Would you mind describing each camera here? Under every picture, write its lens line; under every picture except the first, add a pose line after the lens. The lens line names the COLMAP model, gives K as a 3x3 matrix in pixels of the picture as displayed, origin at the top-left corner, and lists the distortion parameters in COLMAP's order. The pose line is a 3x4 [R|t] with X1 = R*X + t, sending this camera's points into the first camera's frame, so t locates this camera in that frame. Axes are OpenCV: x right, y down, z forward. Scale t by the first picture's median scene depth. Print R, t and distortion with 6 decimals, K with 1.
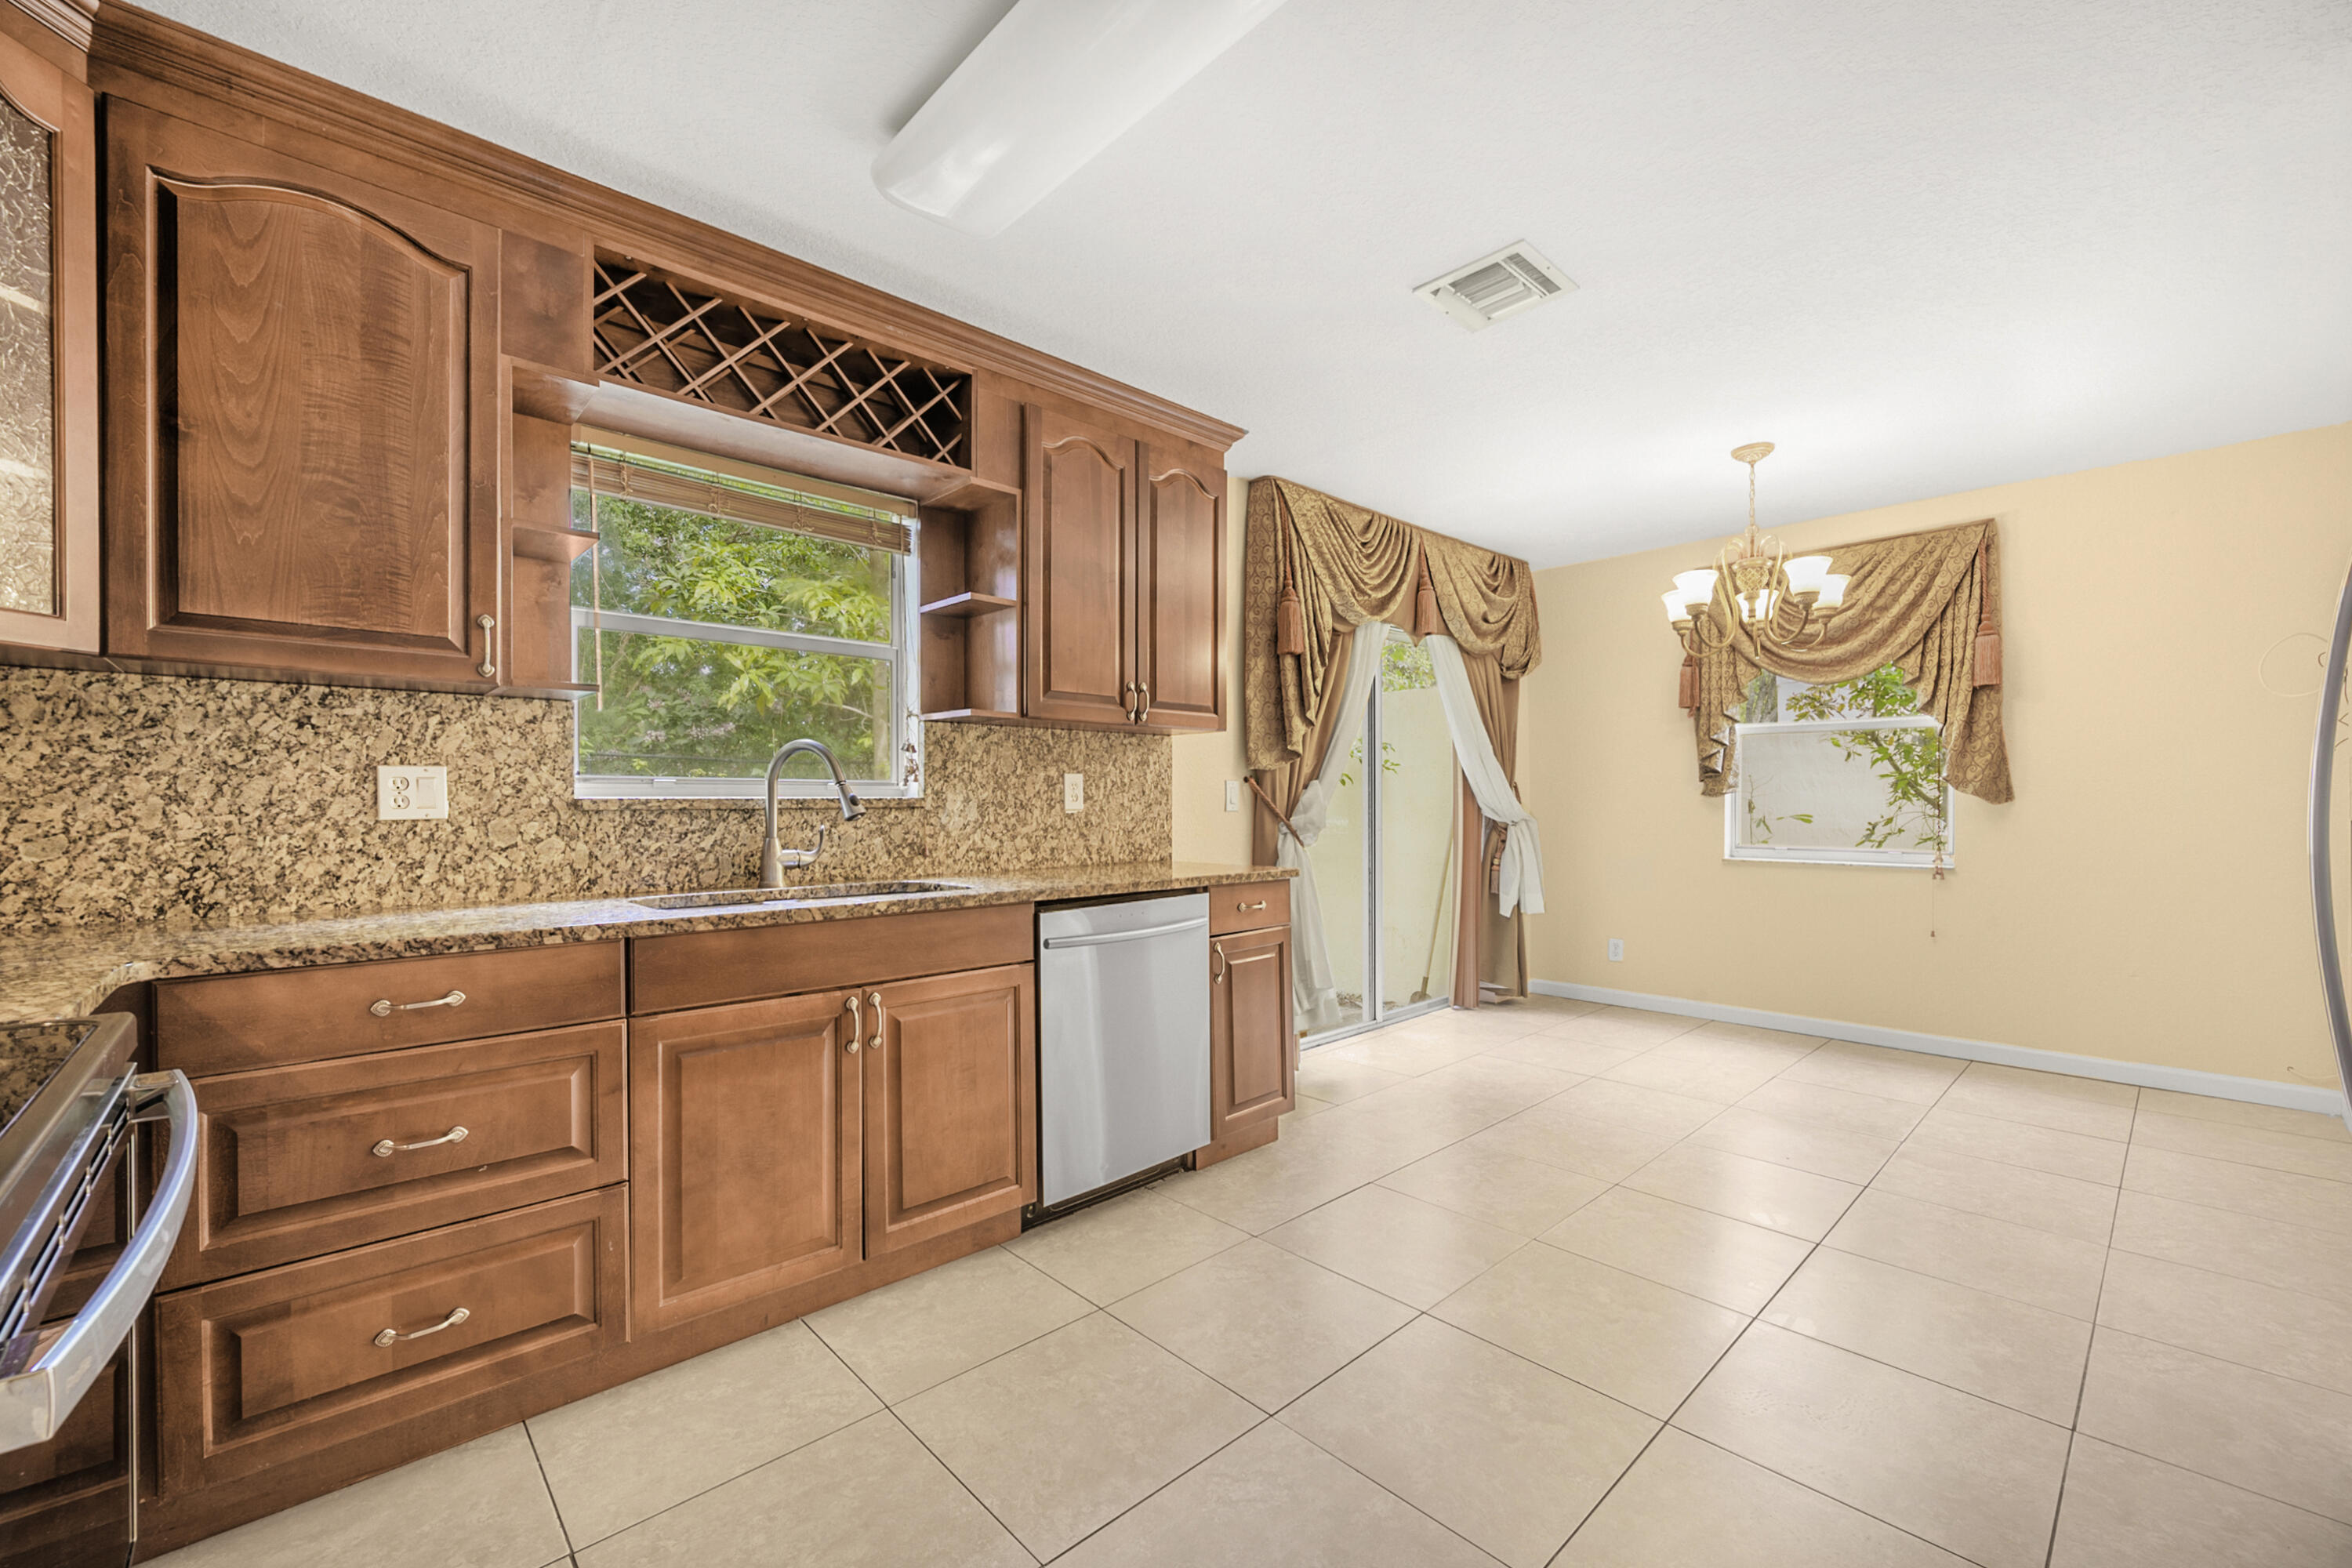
lens RADIAL K [[927.2, 0, 1171.6], [0, 927.2, 797.2], [0, 0, 1]] dist [0.002791, -0.000516]
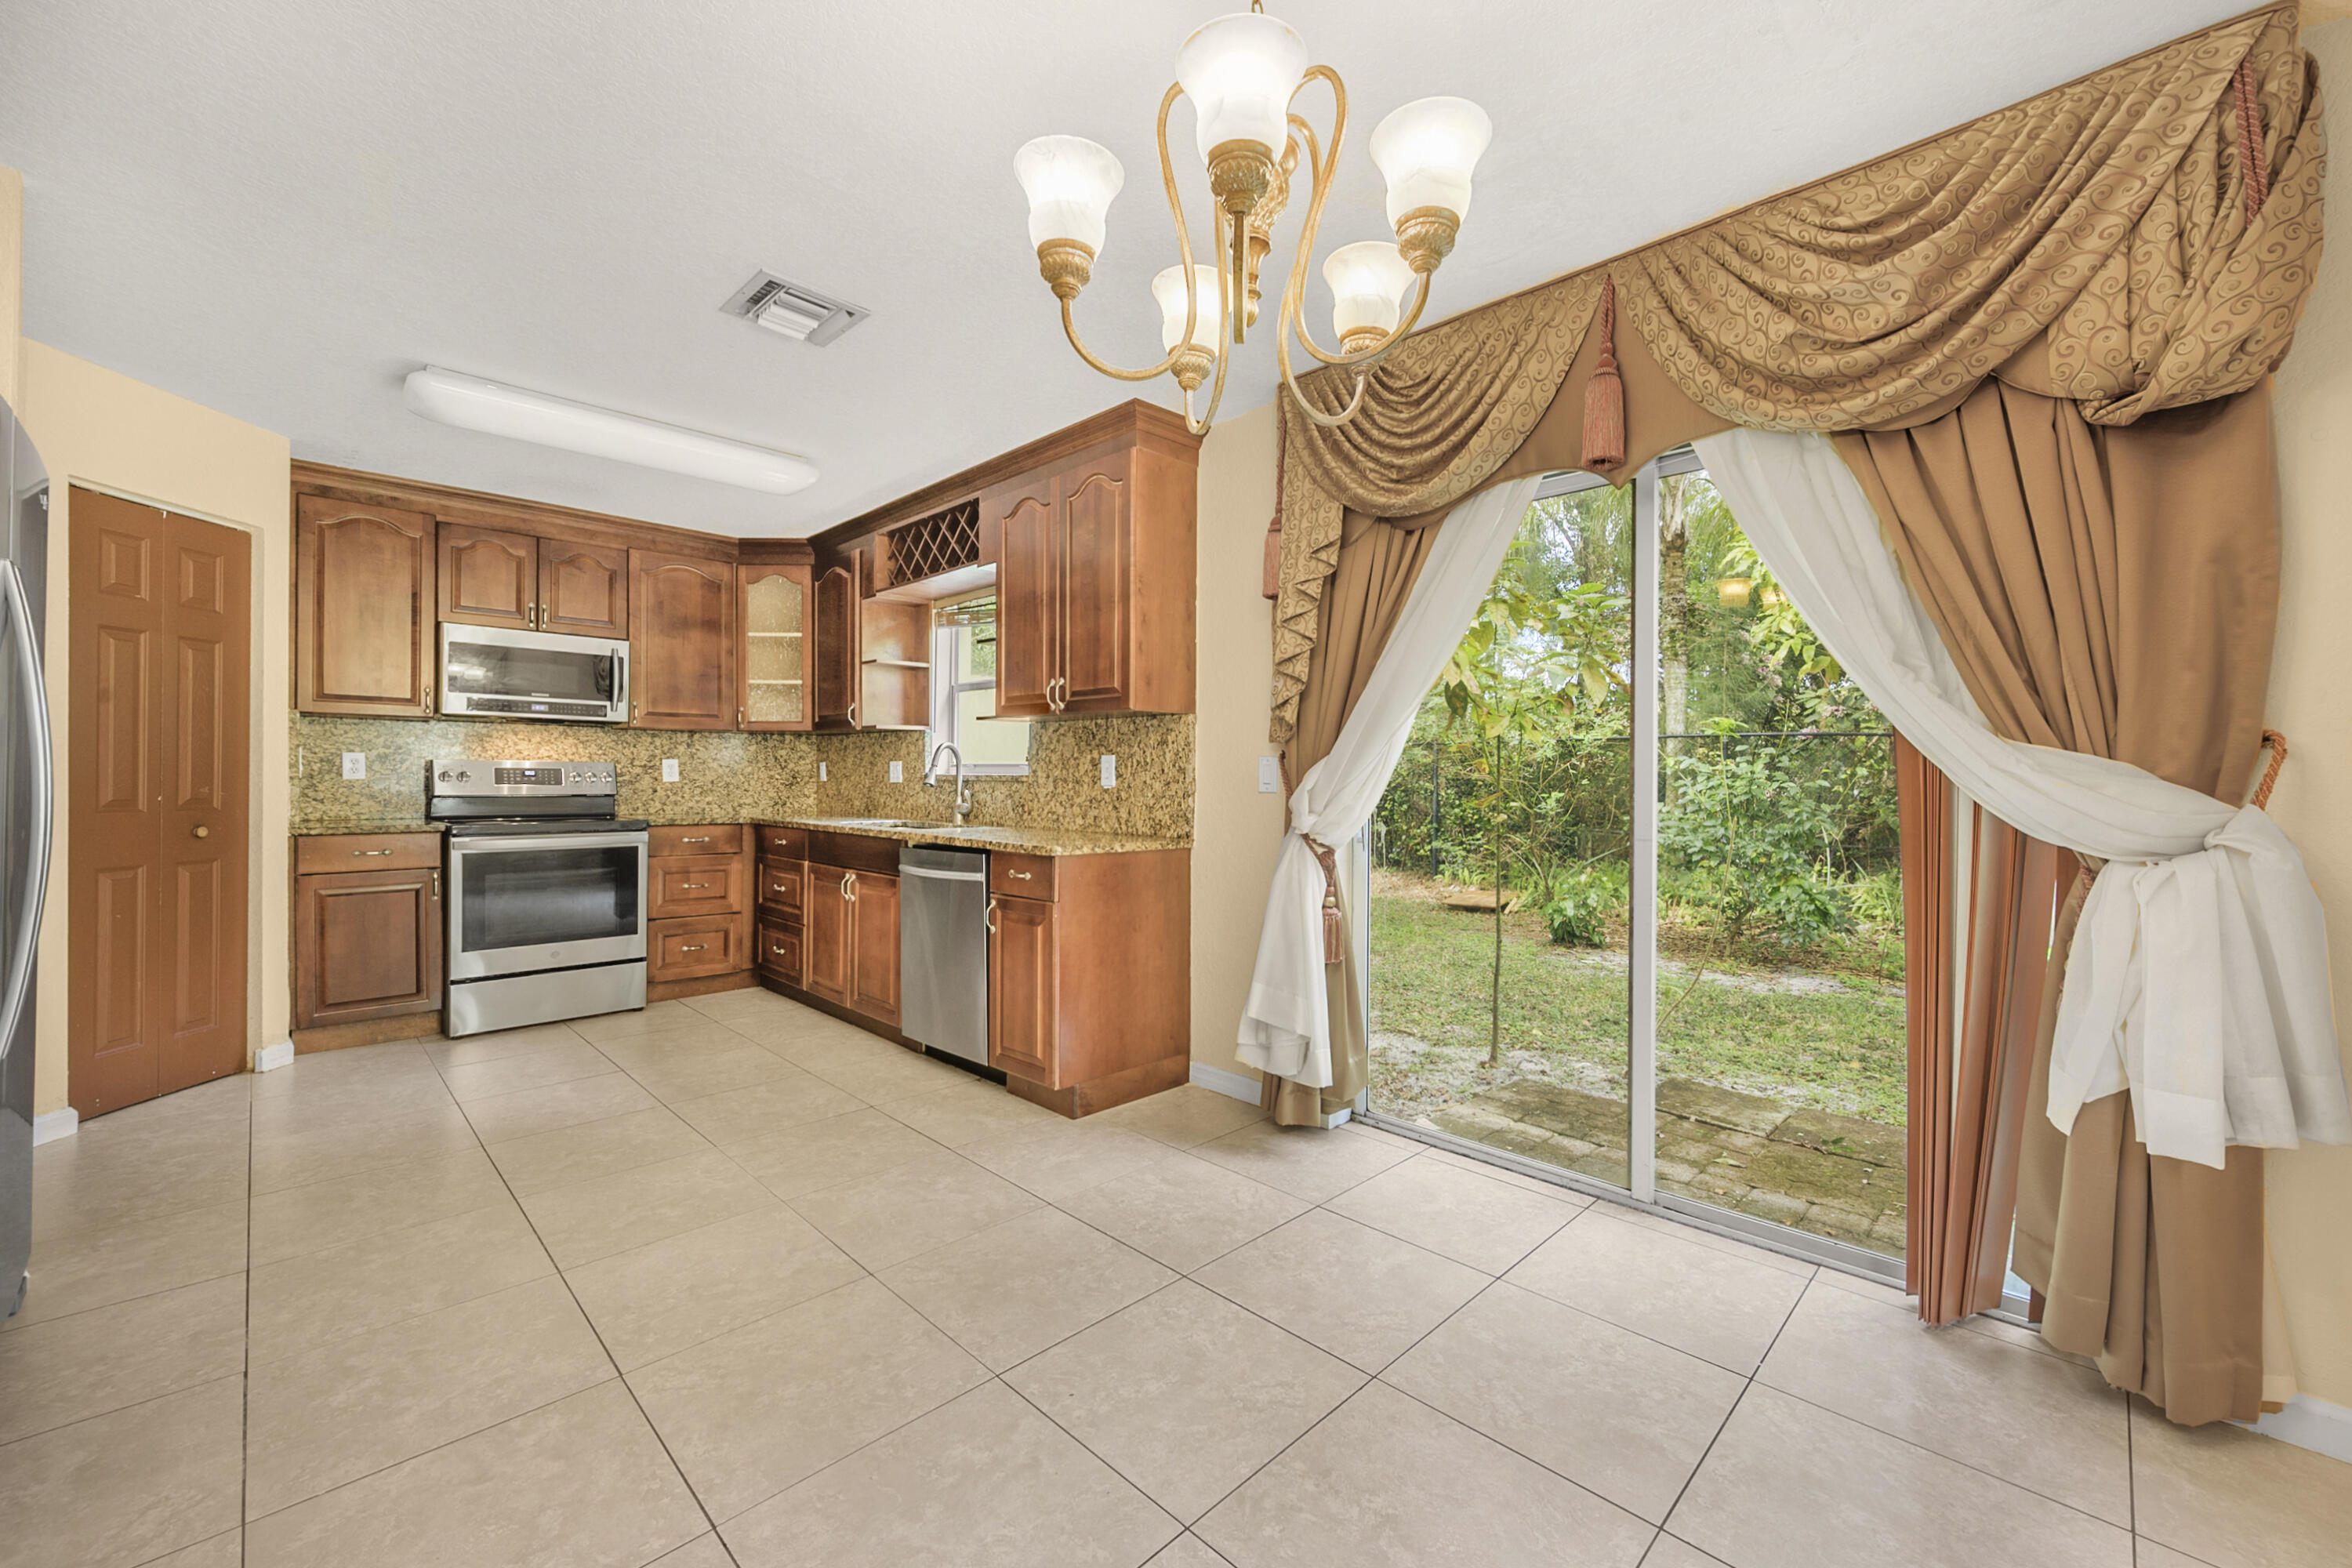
lens RADIAL K [[927.2, 0, 1216.4], [0, 927.2, 776.7], [0, 0, 1]] dist [0.002791, -0.000516]
pose [[0.070243, 0.002410, -0.997527, 1.103028], [-0.004659, 0.999987, 0.002088, -0.001272], [0.997519, 0.004501, 0.070254, 1.066877]]
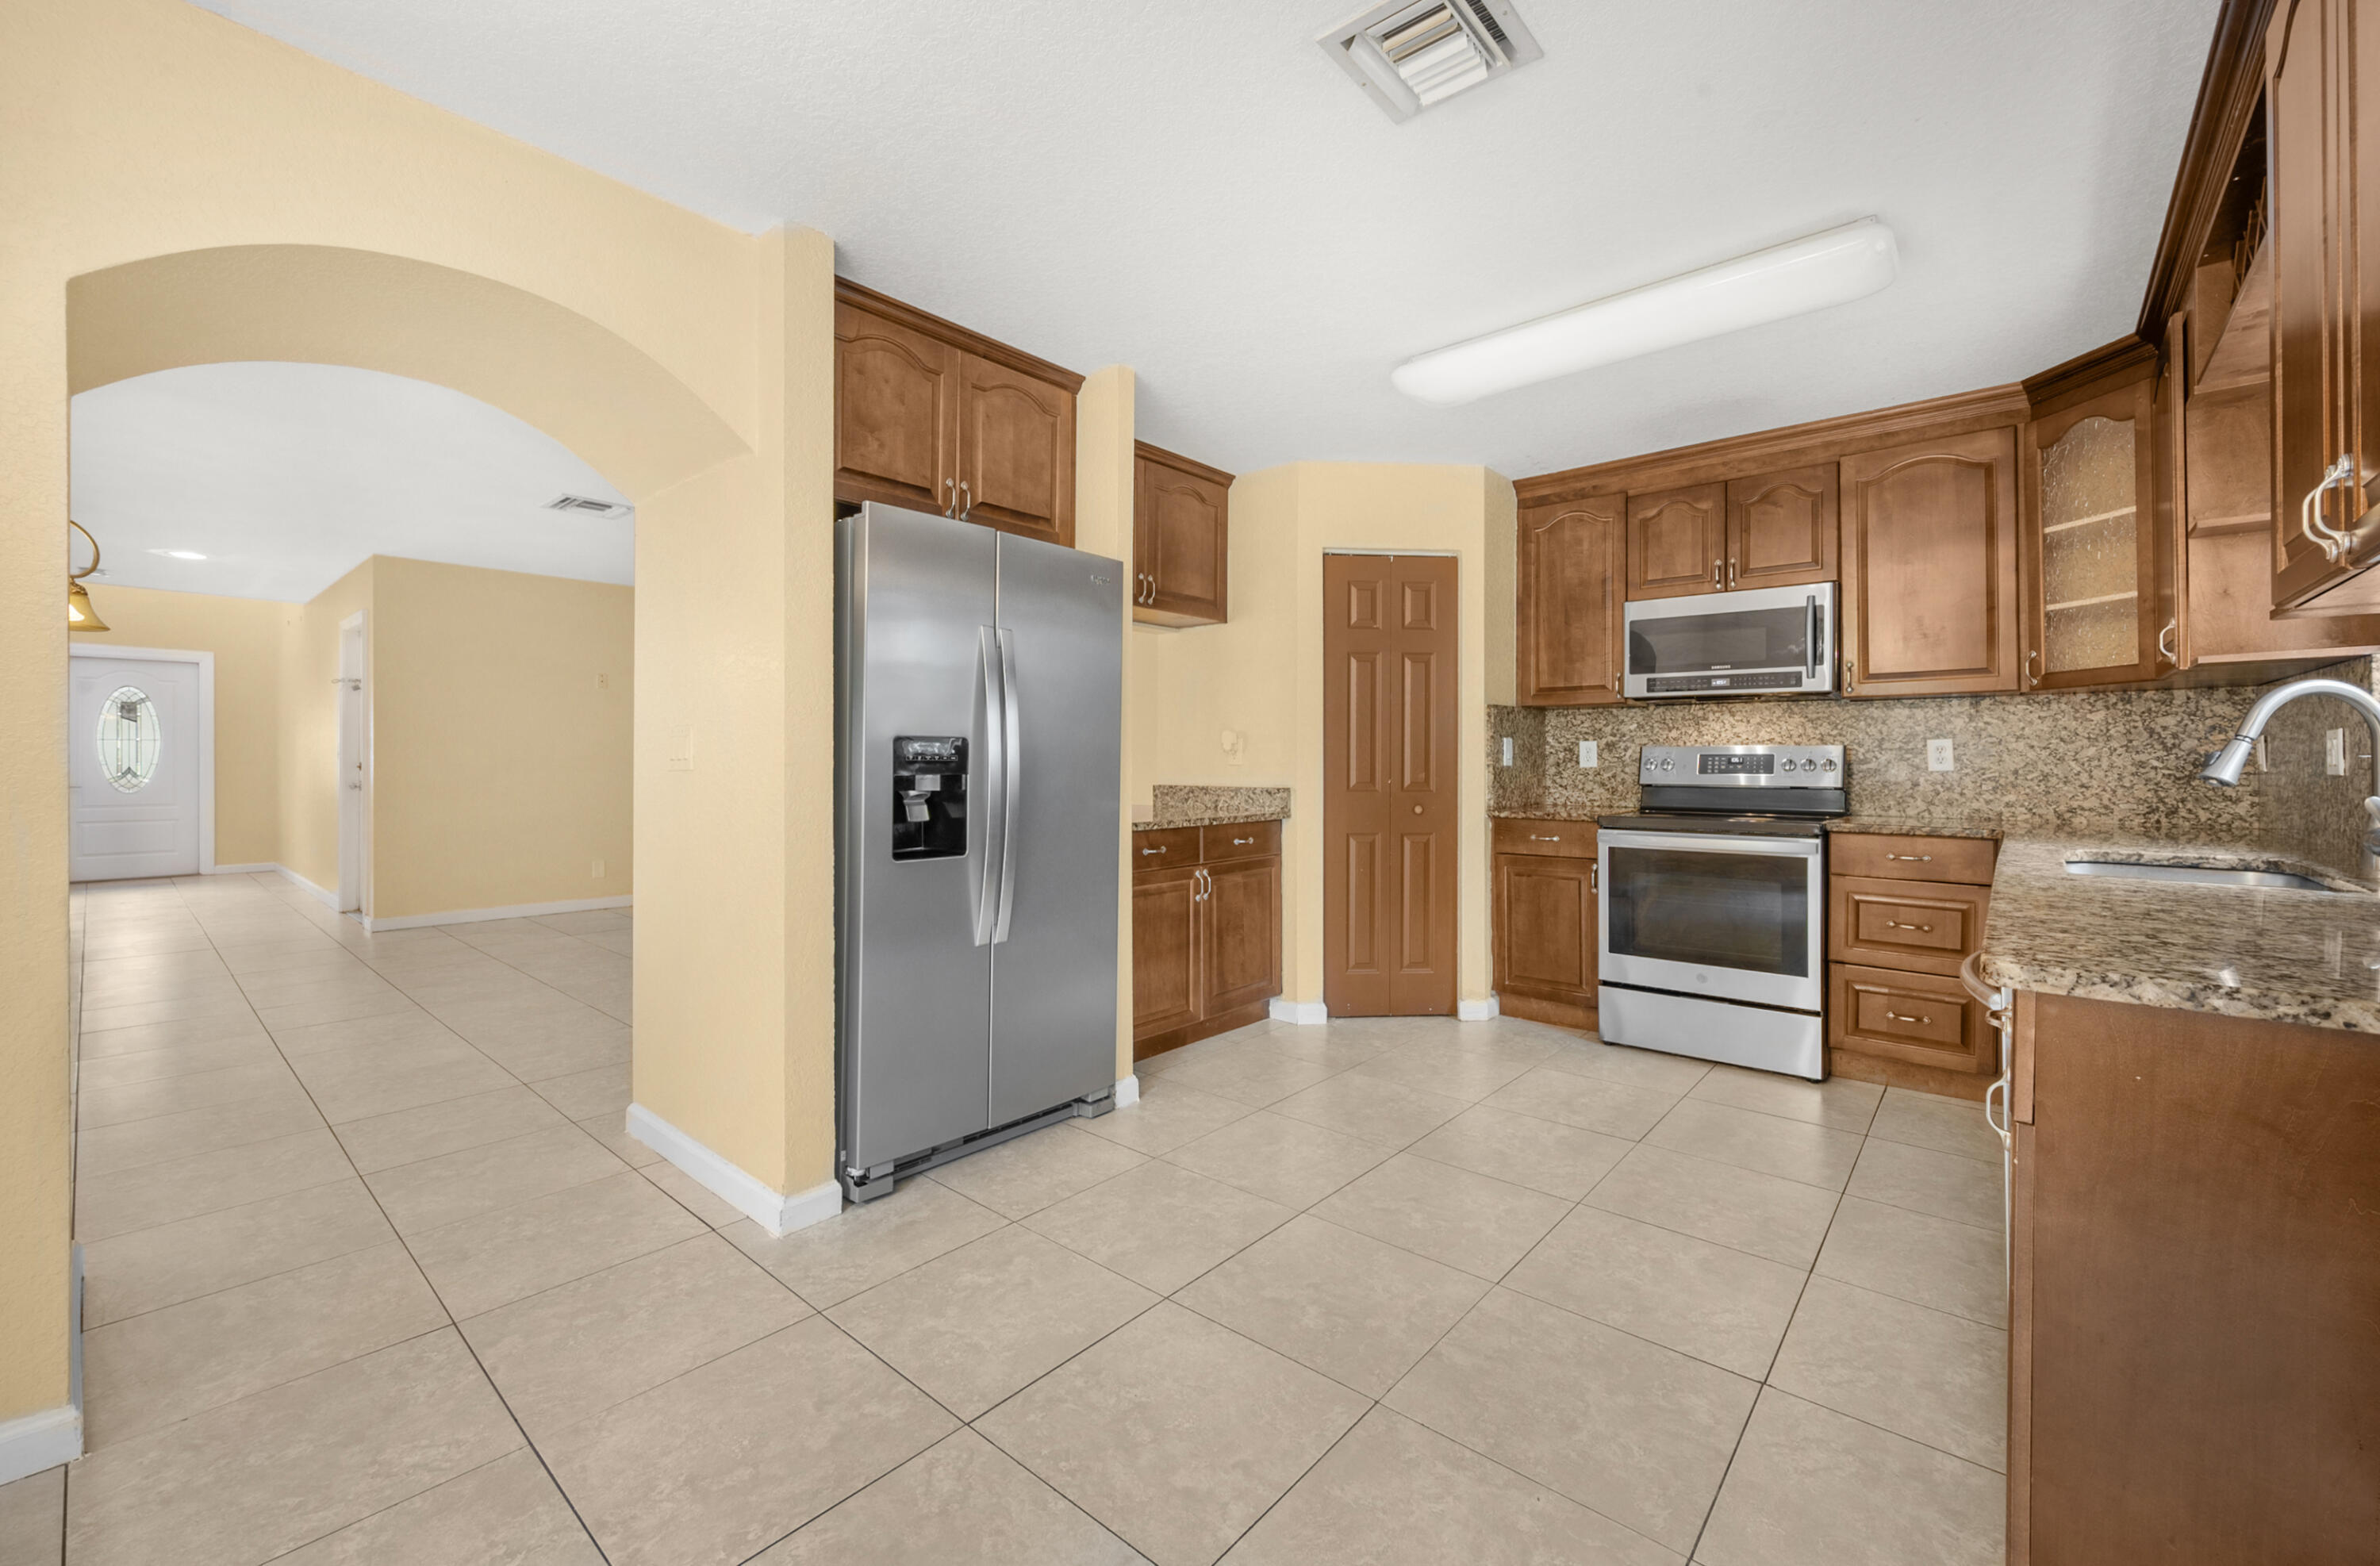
lens RADIAL K [[961.3, 0, 1181.7], [0, 961.3, 759.7], [0, 0, 1]] dist [0.001680, 0.000055]
pose [[-0.993946, 0.002319, -0.109842, 0.462965], [0.002625, 0.999993, -0.002648, 0.002043], [0.109835, -0.002921, -0.993946, 1.282394]]
